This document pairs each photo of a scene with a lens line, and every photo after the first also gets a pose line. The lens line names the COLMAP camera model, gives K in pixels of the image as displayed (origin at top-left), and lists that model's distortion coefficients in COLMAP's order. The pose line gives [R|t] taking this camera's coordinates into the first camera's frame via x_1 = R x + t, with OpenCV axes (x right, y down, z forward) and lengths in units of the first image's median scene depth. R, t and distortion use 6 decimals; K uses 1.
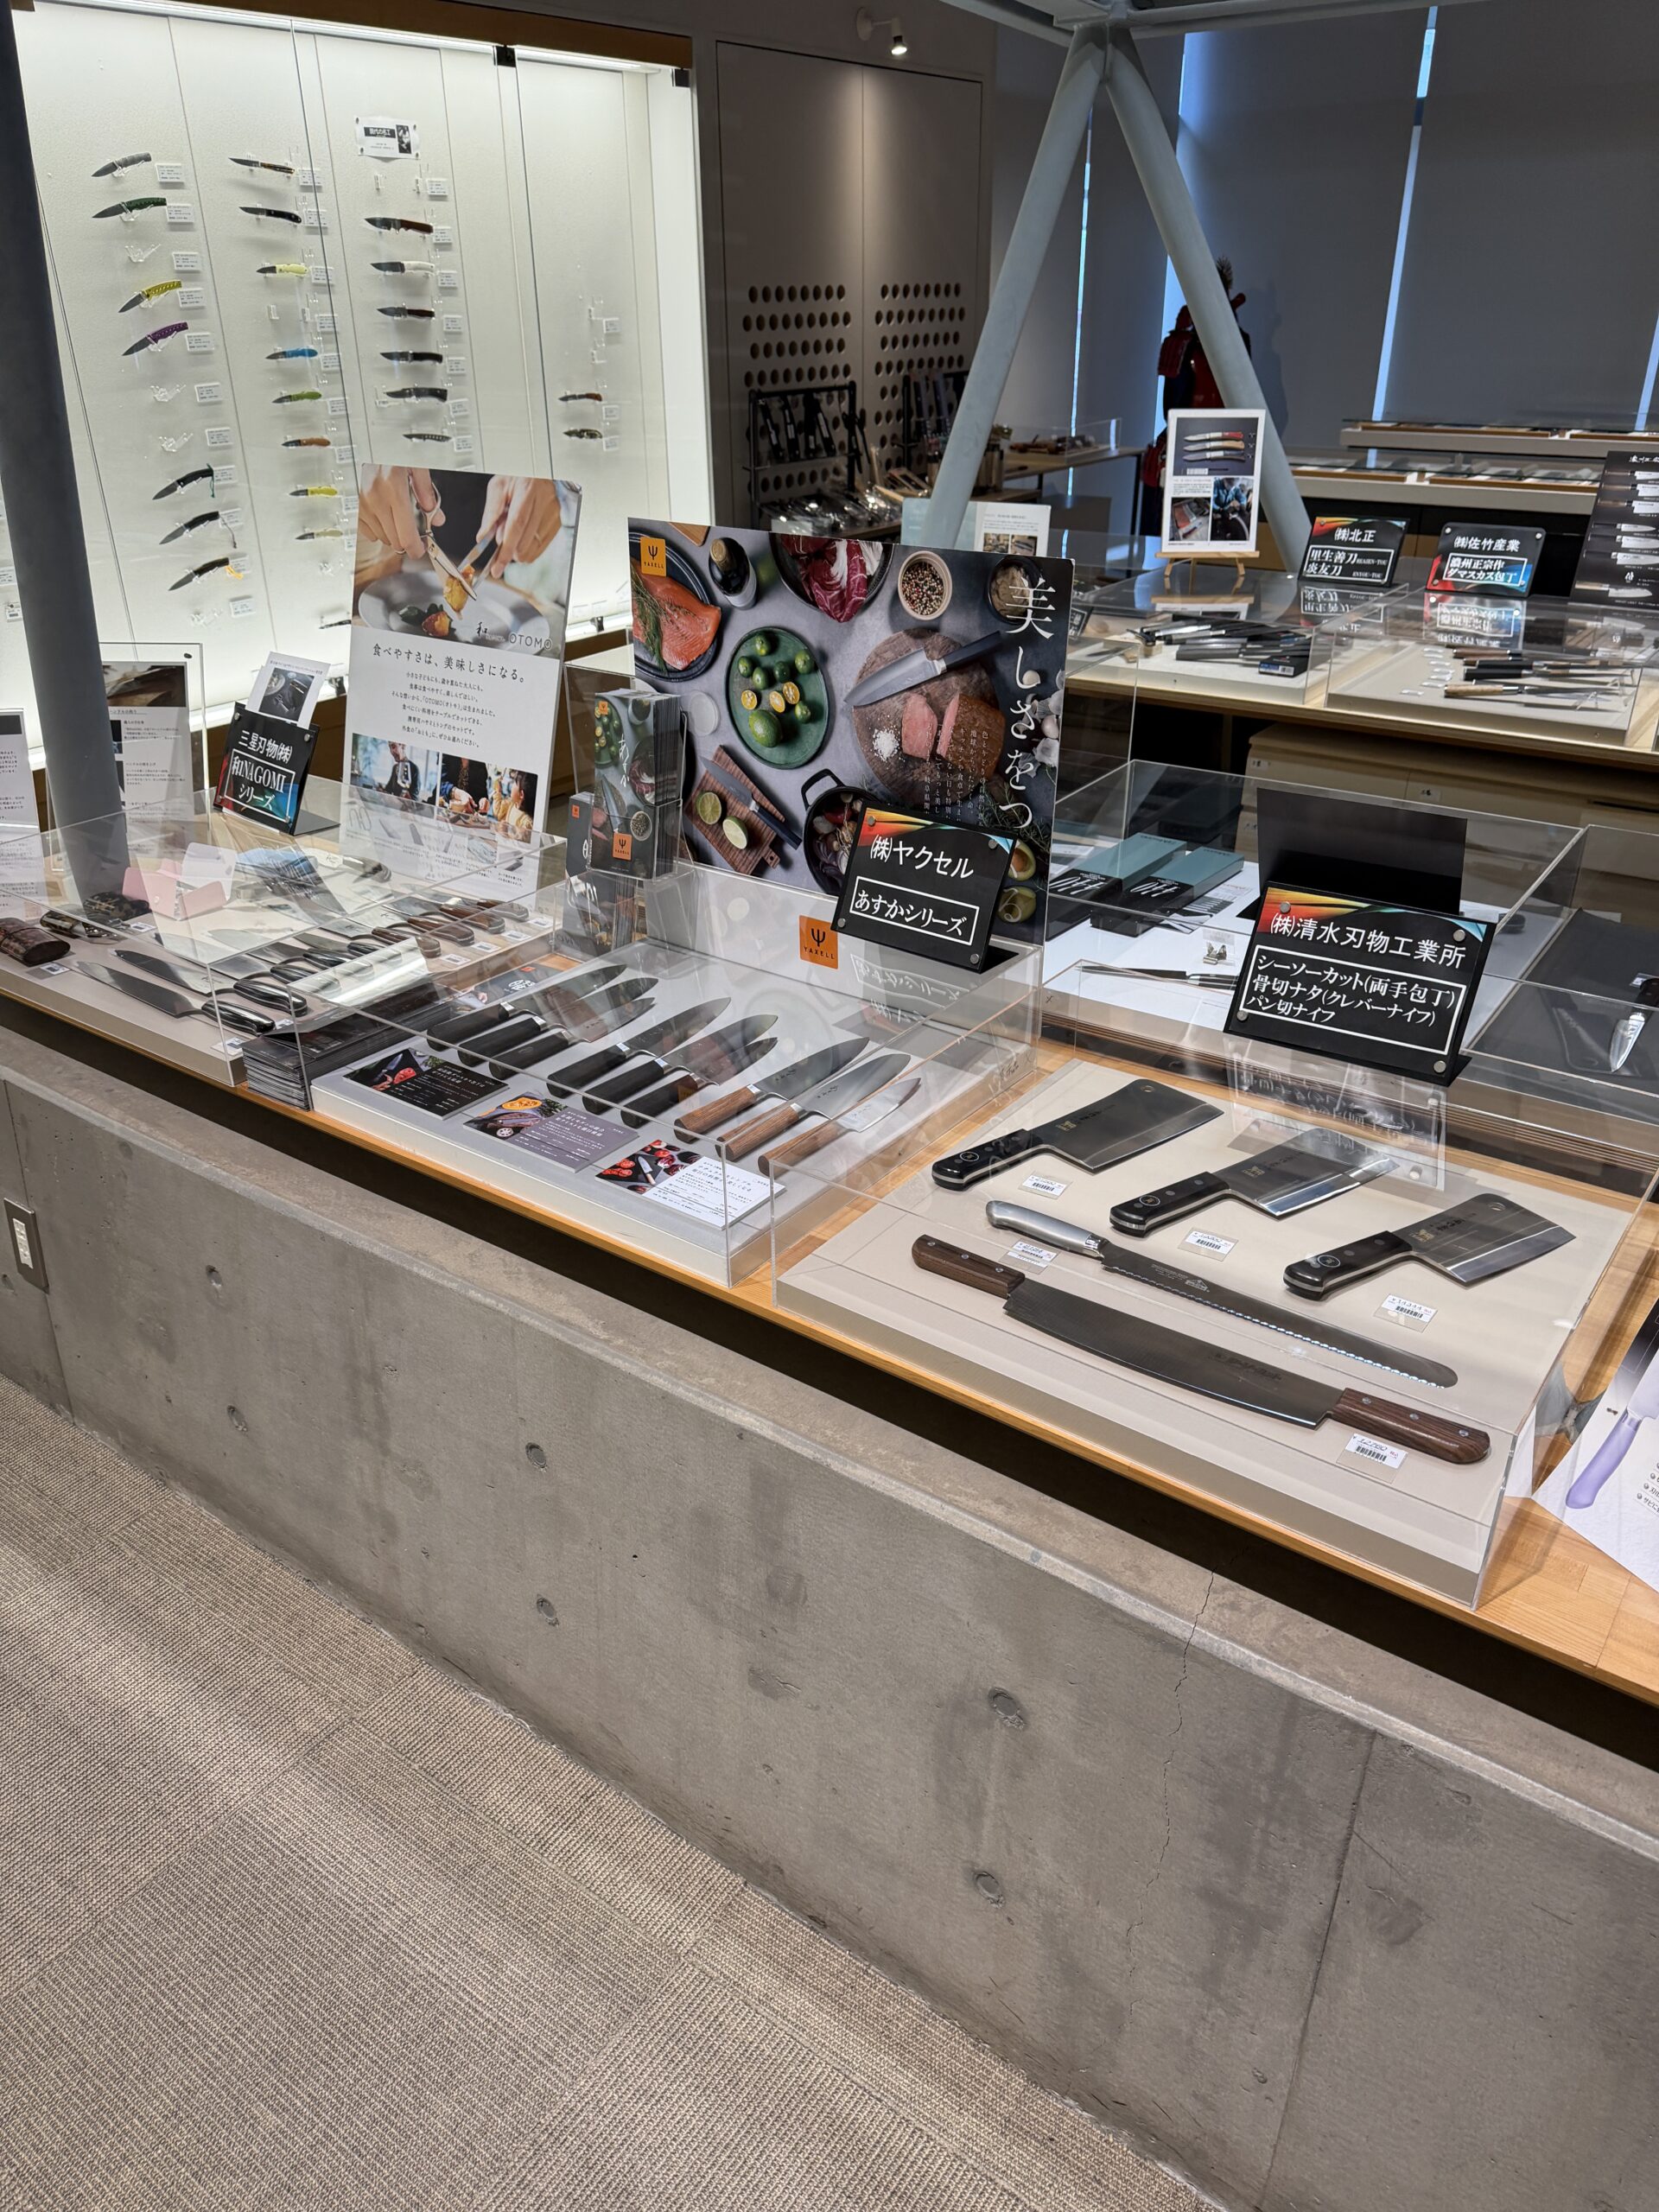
lens RADIAL K [[1565.5, 0, 817.0], [0, 1565.5, 1108.2], [0, 0, 1]] dist [0.008747, -0.008561]
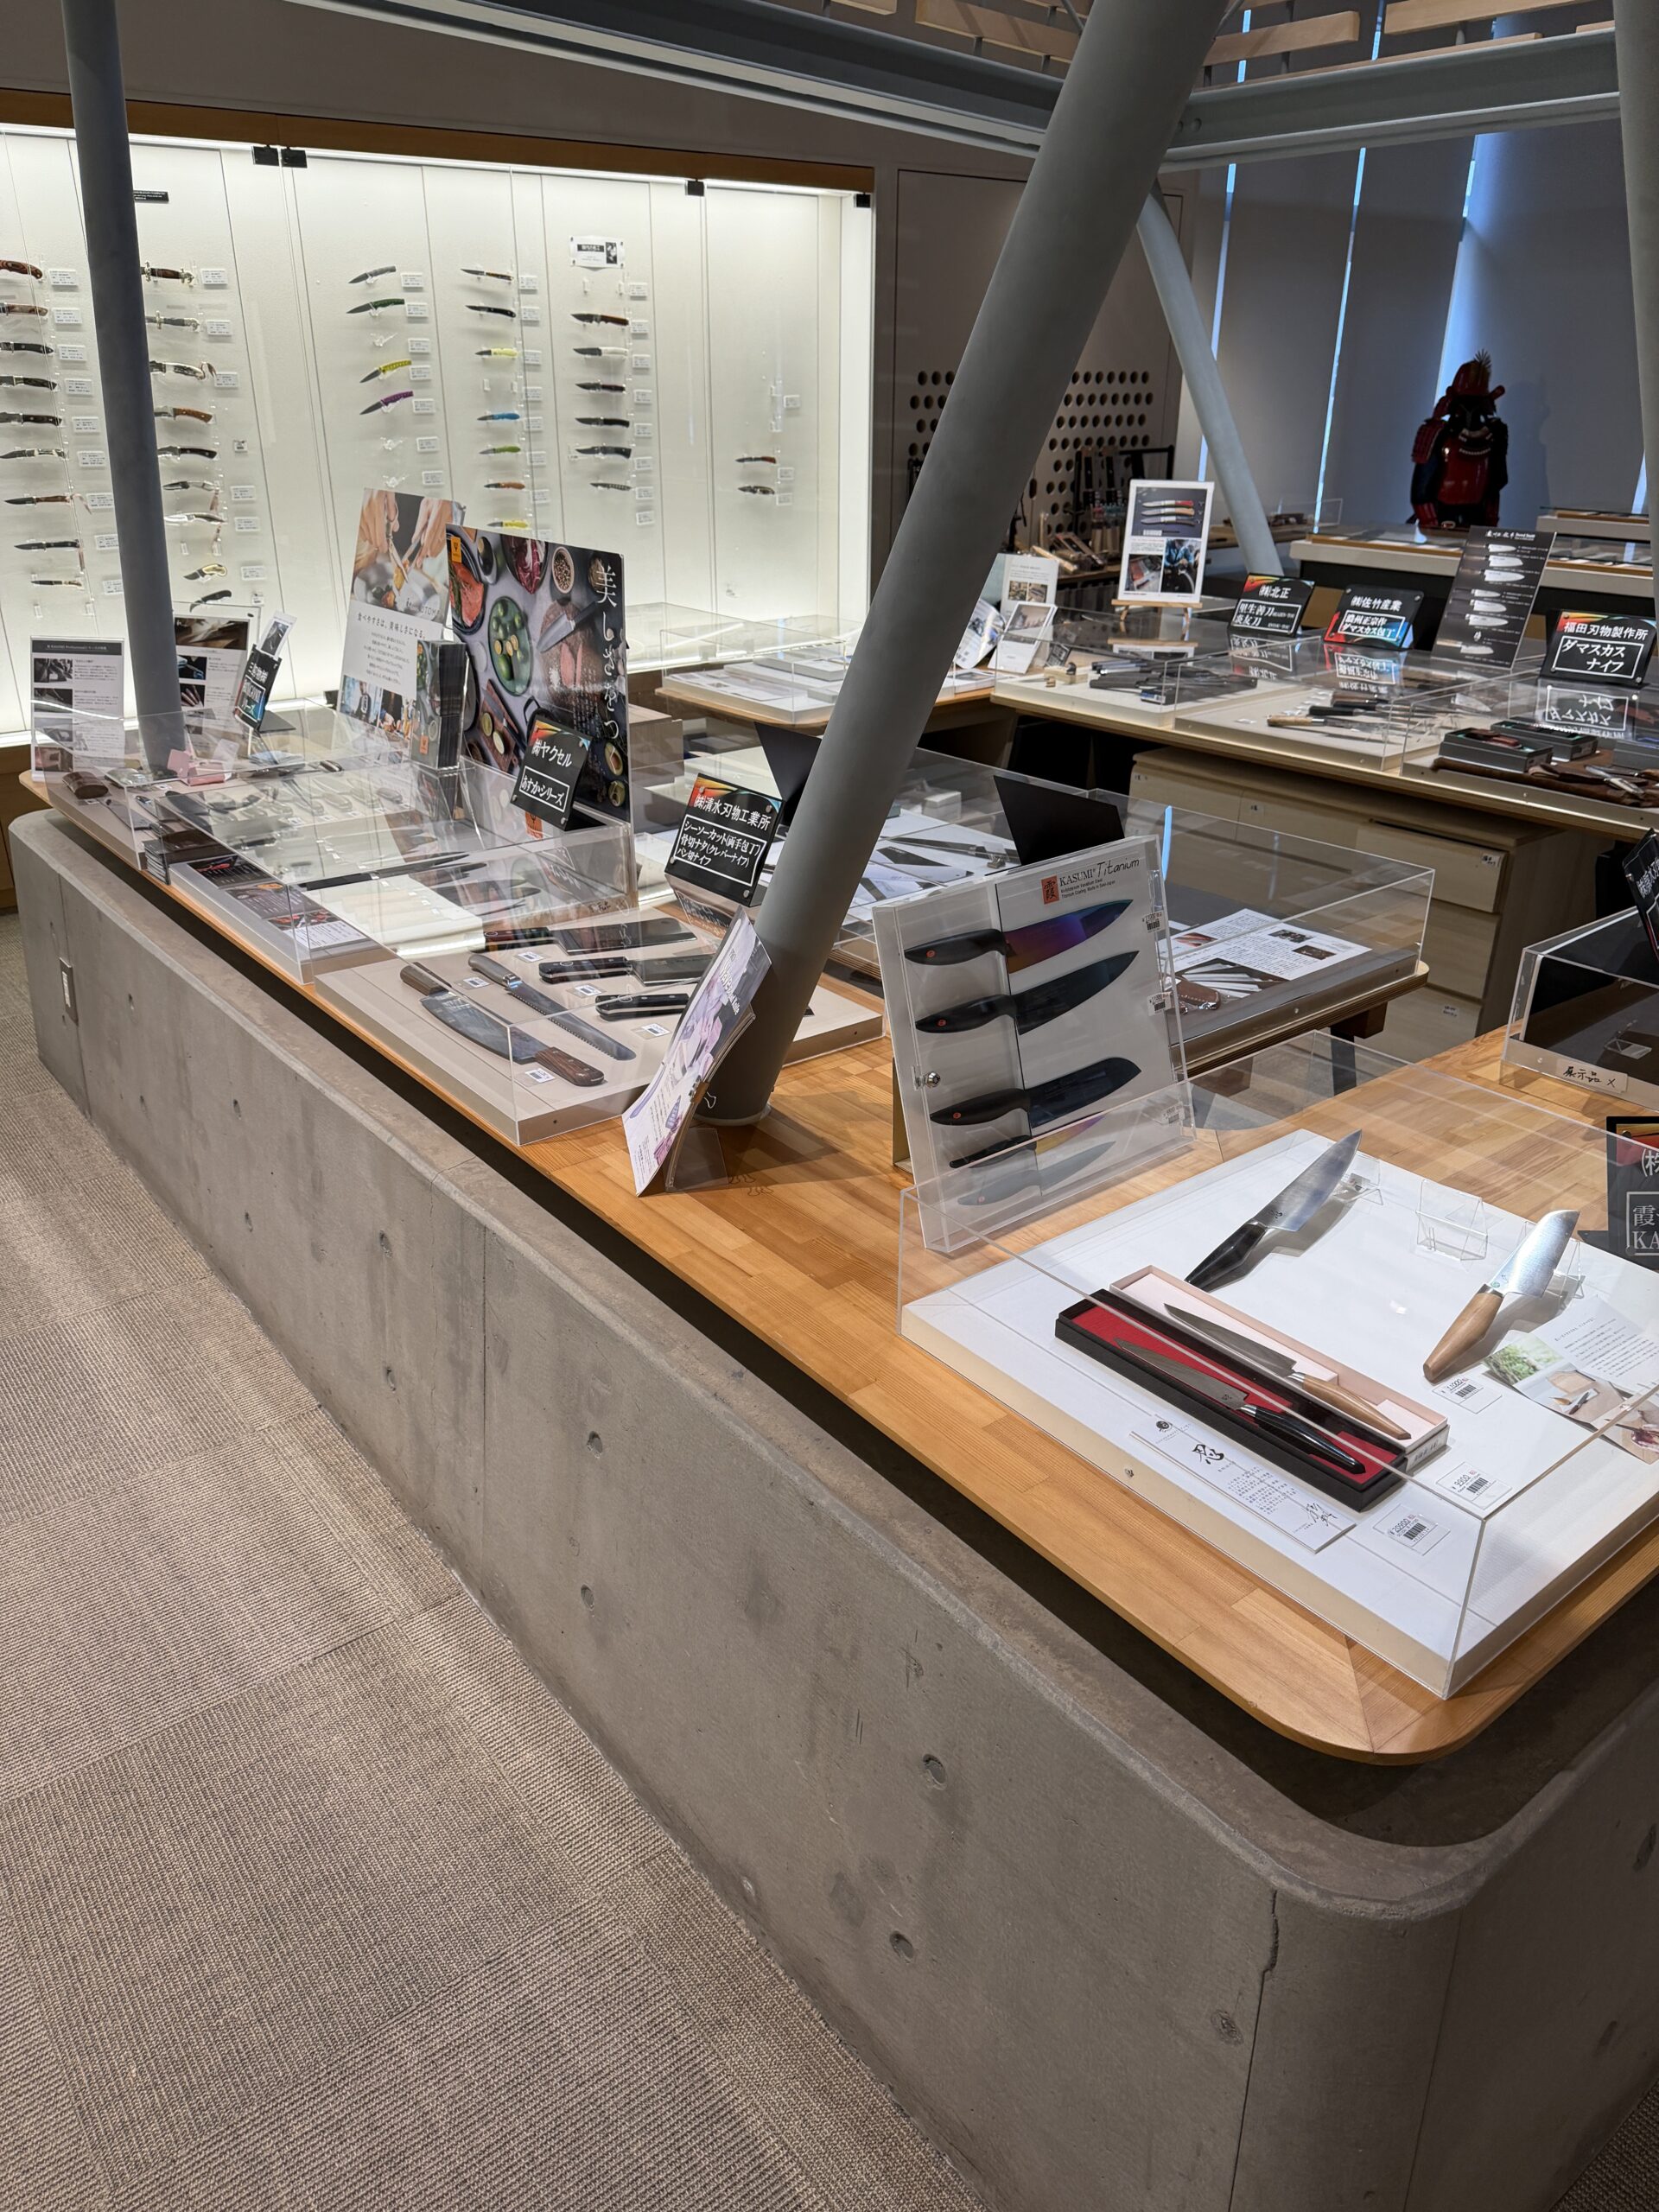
lens RADIAL K [[1578.1, 0, 821.3], [0, 1578.1, 1096.9], [0, 0, 1]] dist [0.010126, -0.006512]
pose [[0.962493, 0.127143, -0.239669, 0.339786], [-0.139073, 0.989717, -0.033467, 0.083938], [0.232949, 0.065543, 0.970278, -0.173352]]
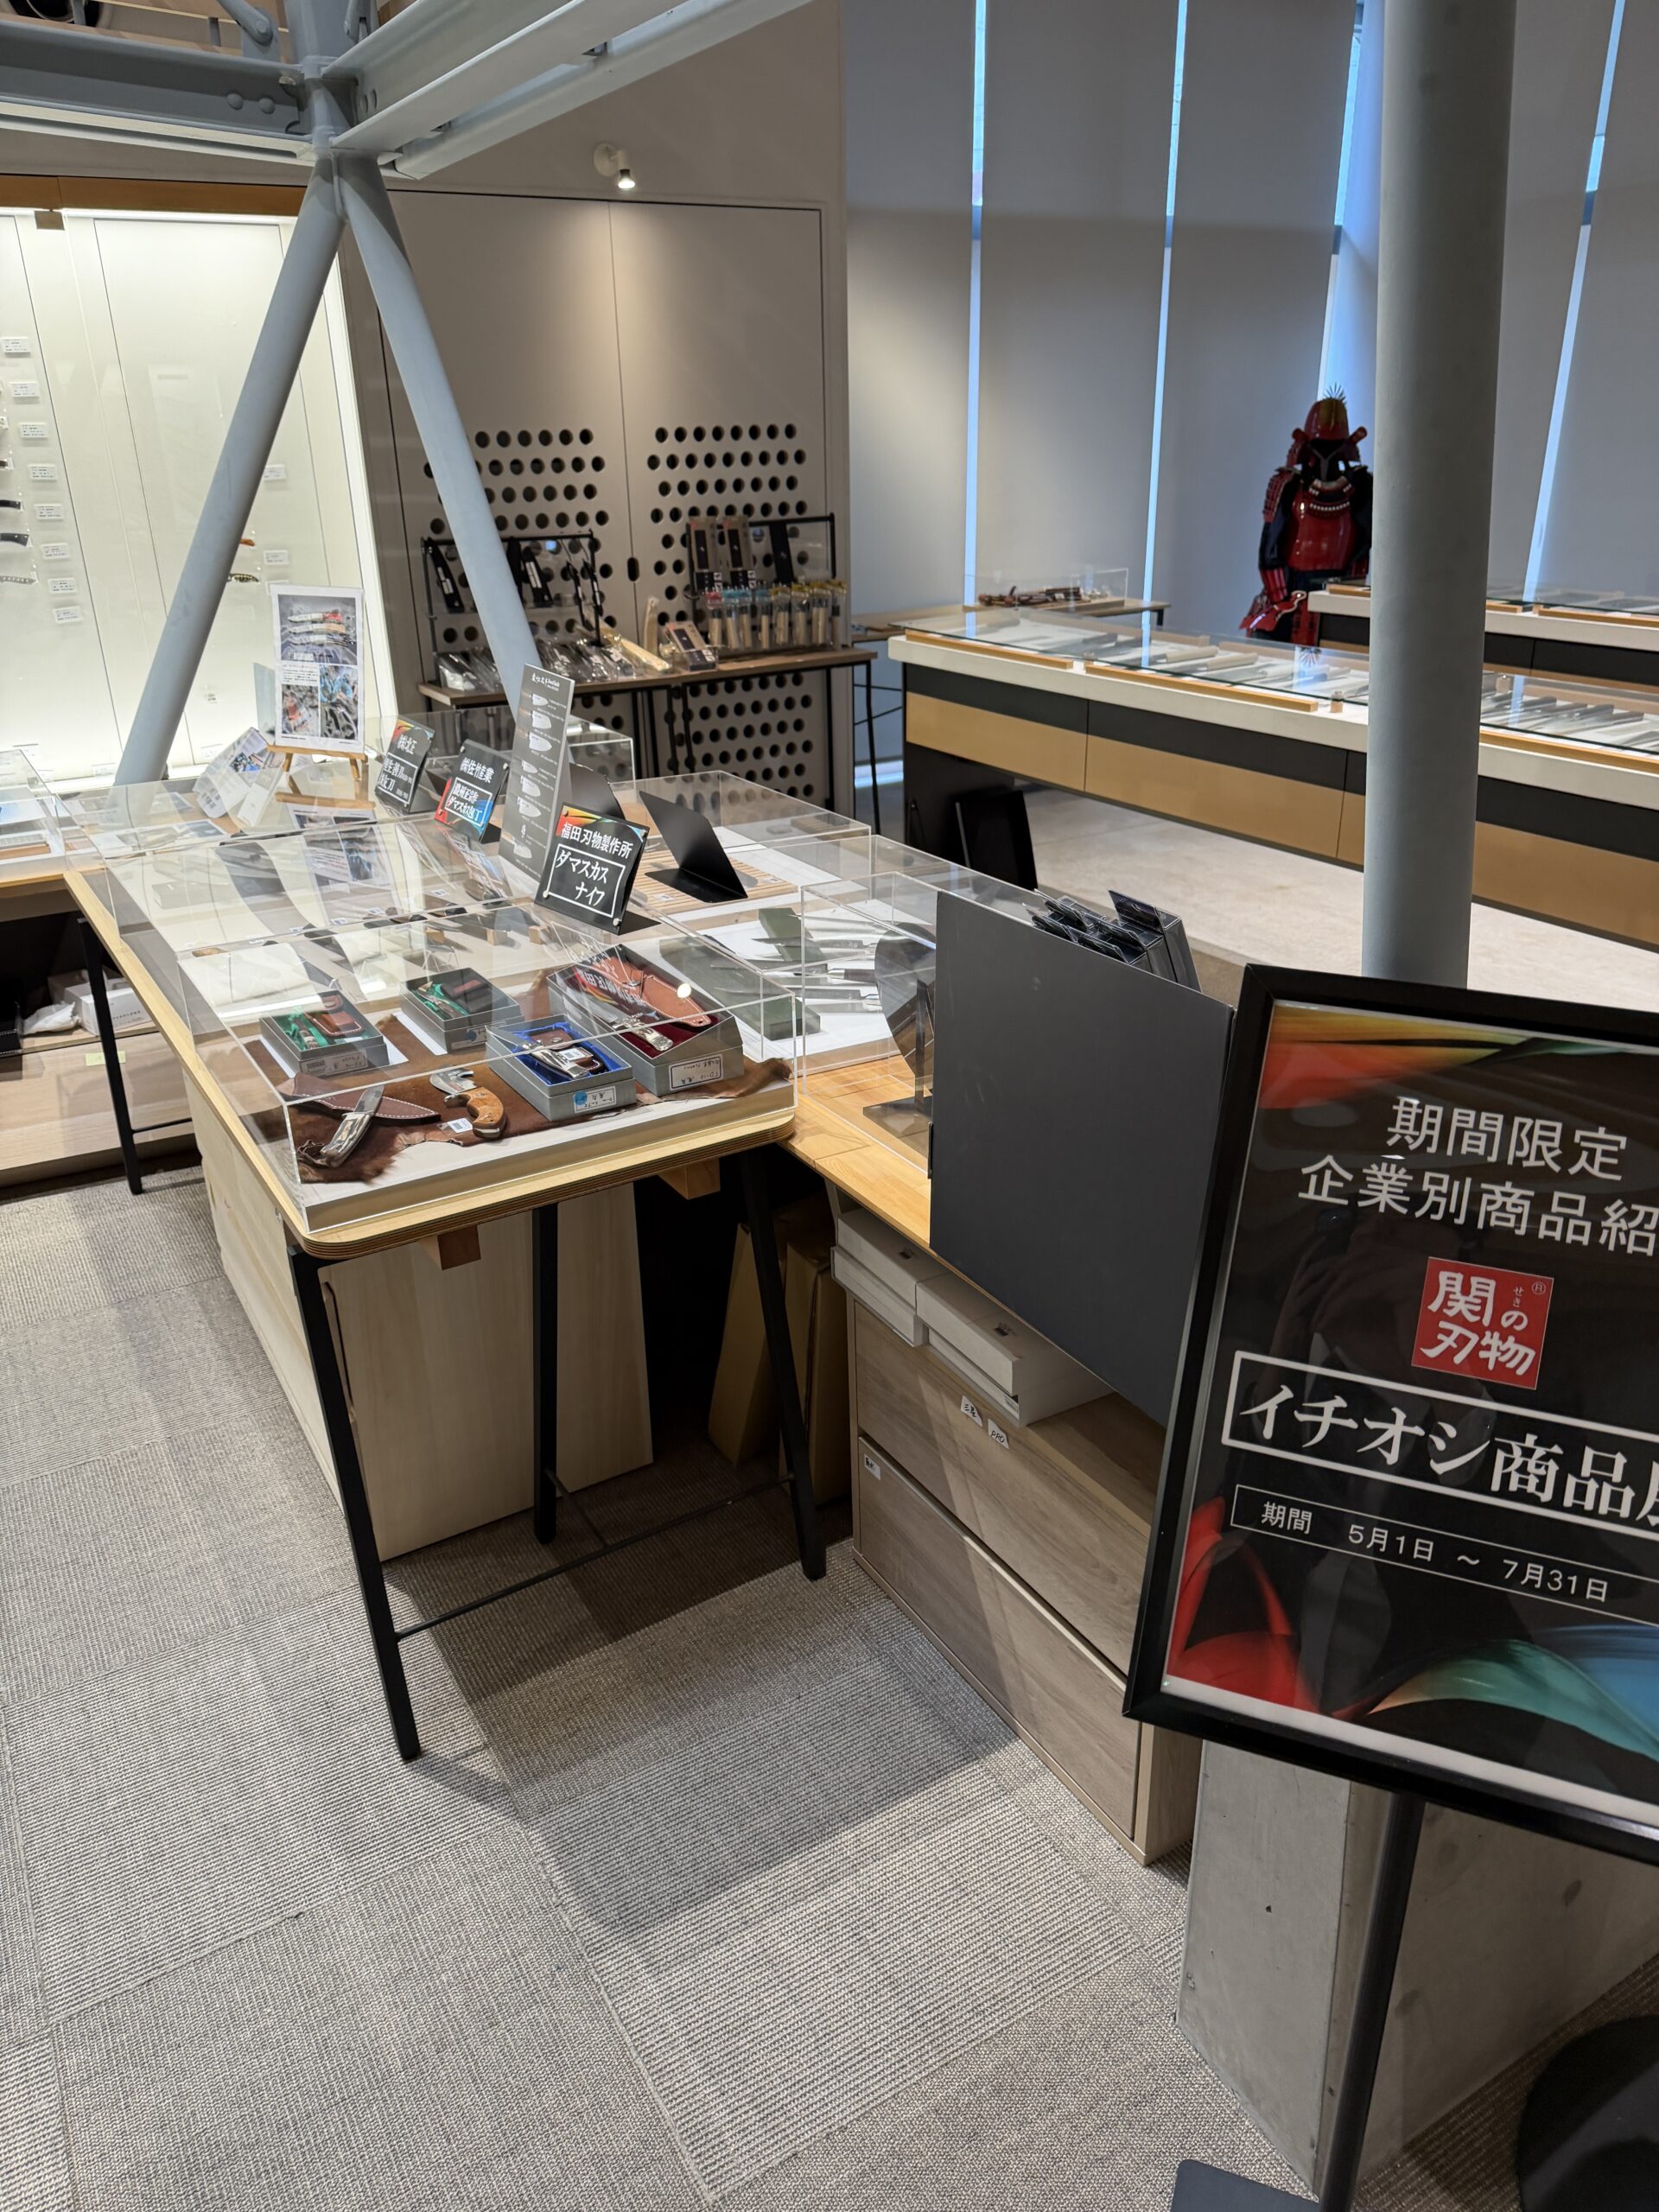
lens RADIAL K [[1578.0, 0, 829.5], [0, 1578.0, 1106.0], [0, 0, 1]] dist [0.040793, -0.056177]
pose [[0.918114, 0.151214, -0.366334, 0.848907], [-0.175949, 0.983781, -0.034886, -0.187610], [0.355117, 0.096485, 0.929829, 0.328604]]
